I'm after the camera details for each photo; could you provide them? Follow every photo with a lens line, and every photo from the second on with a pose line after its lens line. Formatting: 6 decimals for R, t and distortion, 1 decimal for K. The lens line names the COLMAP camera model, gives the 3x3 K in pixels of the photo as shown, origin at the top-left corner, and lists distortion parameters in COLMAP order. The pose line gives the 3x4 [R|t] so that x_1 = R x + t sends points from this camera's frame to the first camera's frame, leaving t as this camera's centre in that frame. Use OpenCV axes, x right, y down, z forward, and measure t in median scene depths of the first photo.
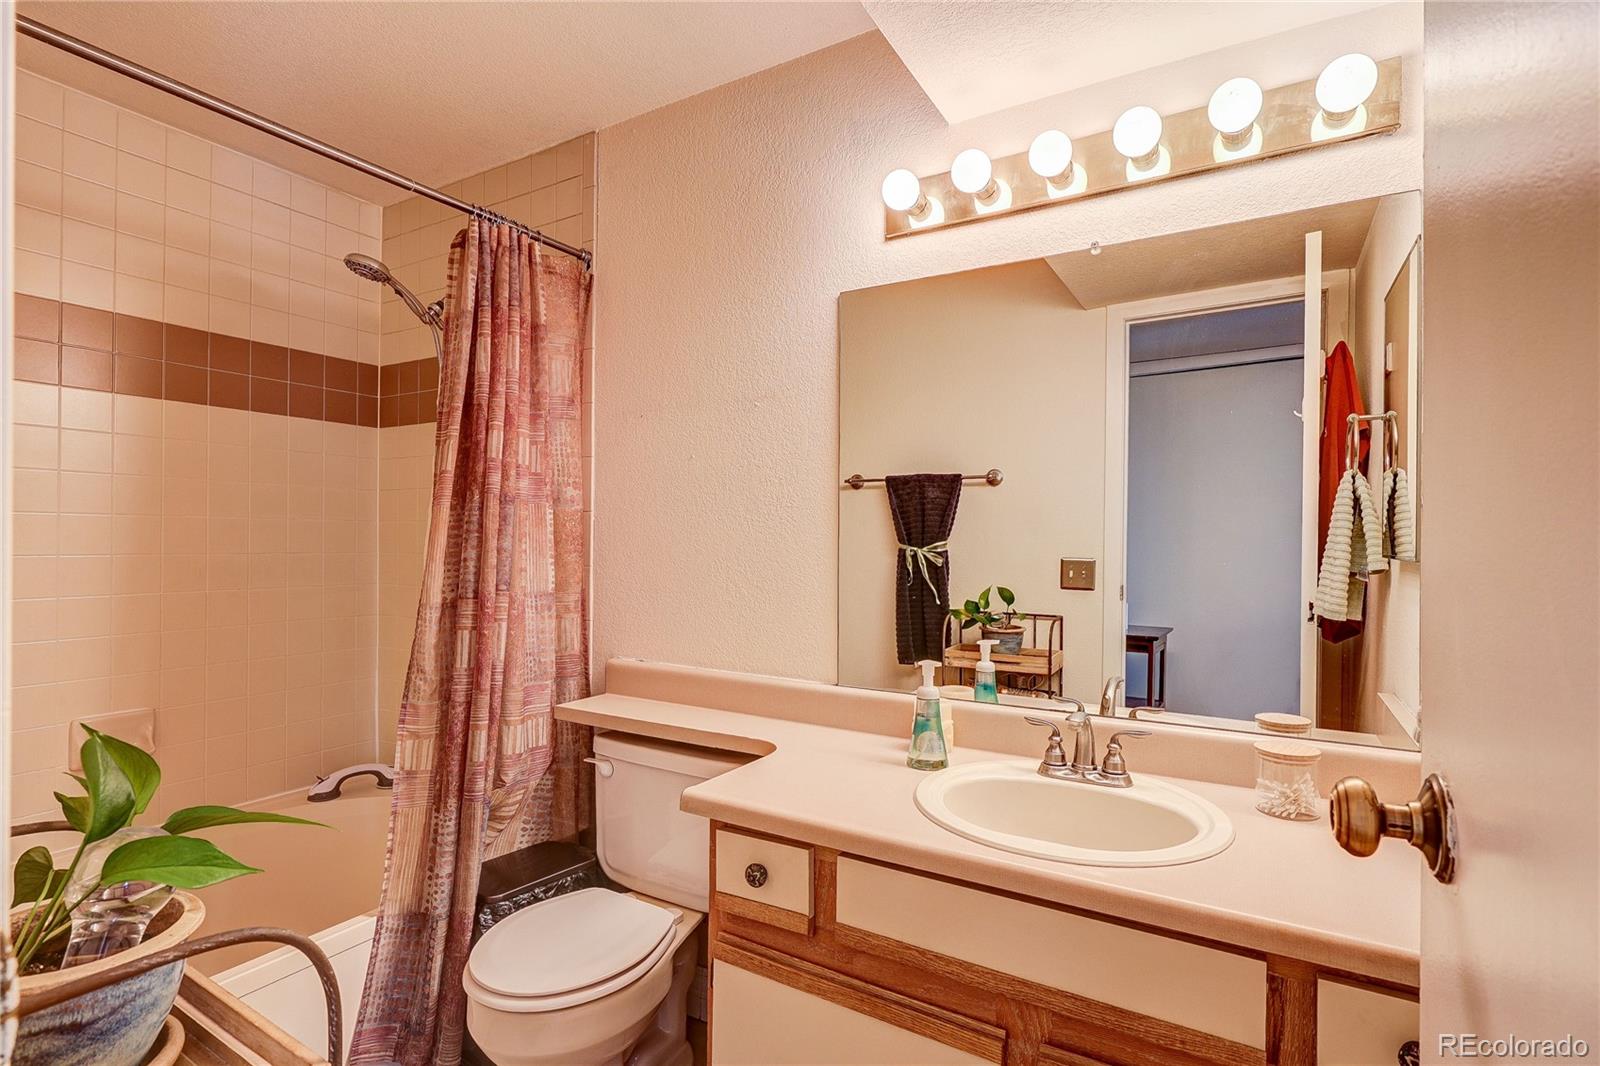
lens RADIAL K [[799.0, 0, 789.2], [0, 799.0, 544.6], [0, 0, 1]] dist [-0.000659, 0.000452]
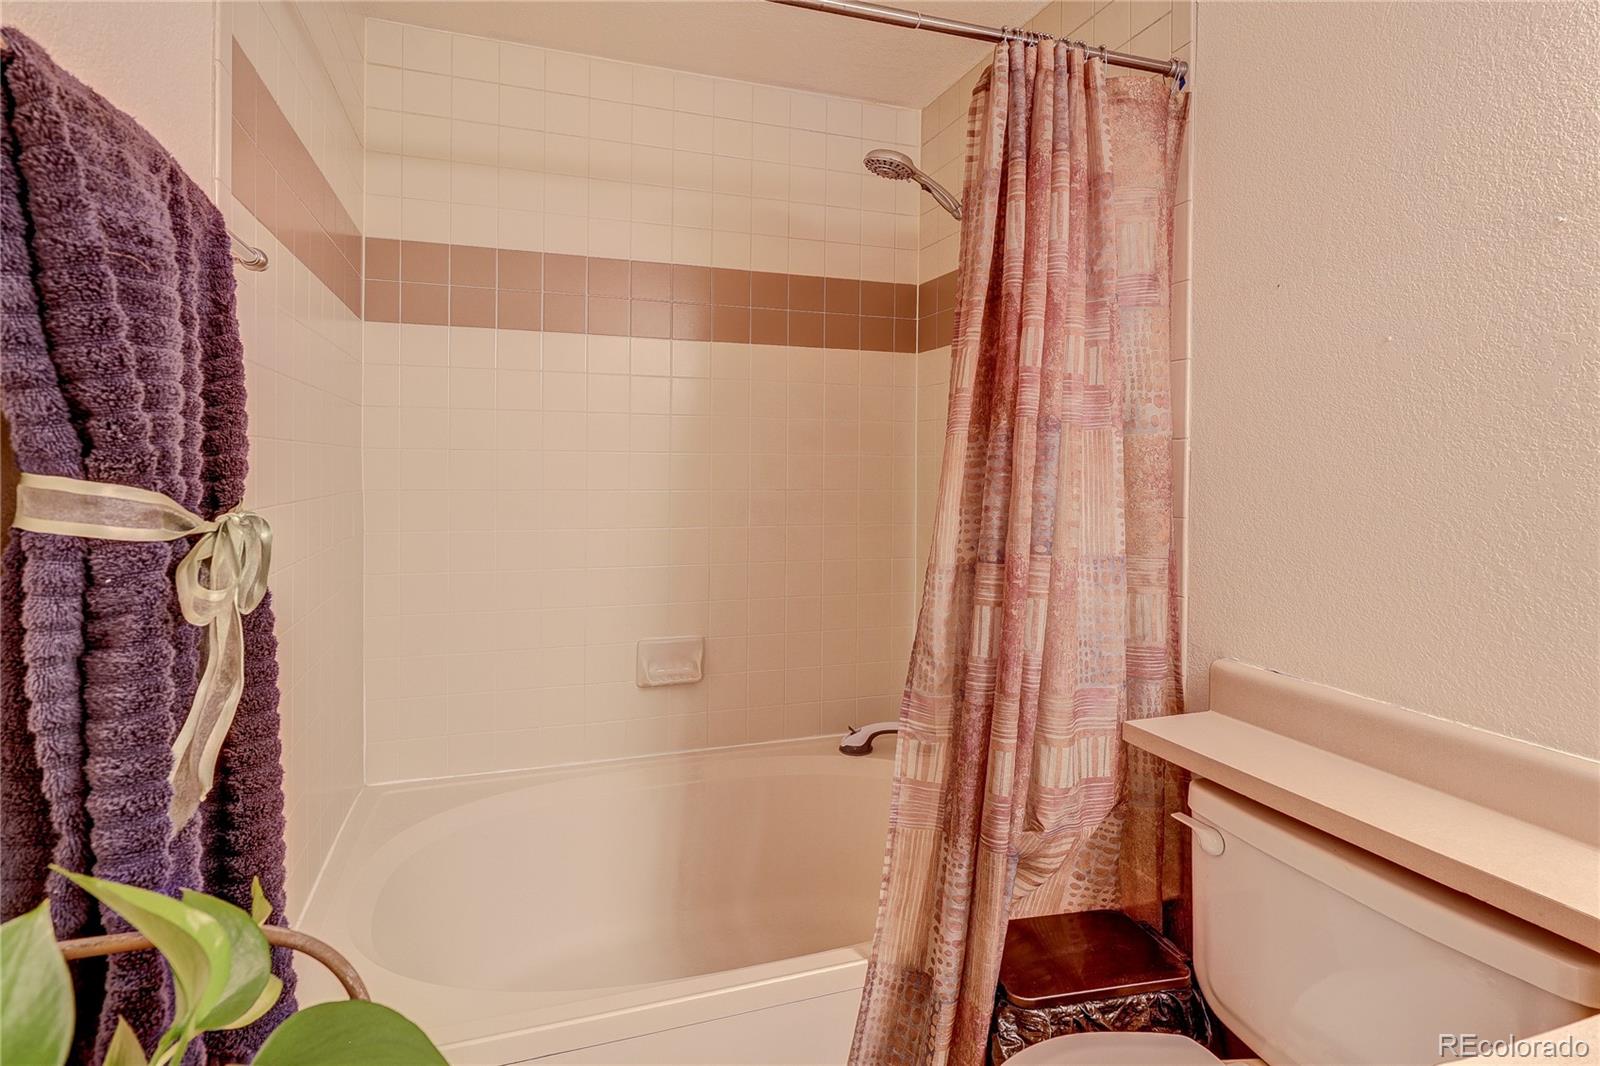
lens RADIAL K [[721.6, 0, 716.7], [0, 721.6, 463.4], [0, 0, 1]] dist [-0.004698, -0.000239]
pose [[0.682258, -0.000444, -0.731112, -0.089147], [-0.008992, 0.999919, -0.008998, -0.013879], [0.731056, 0.012713, 0.682199, 0.357865]]
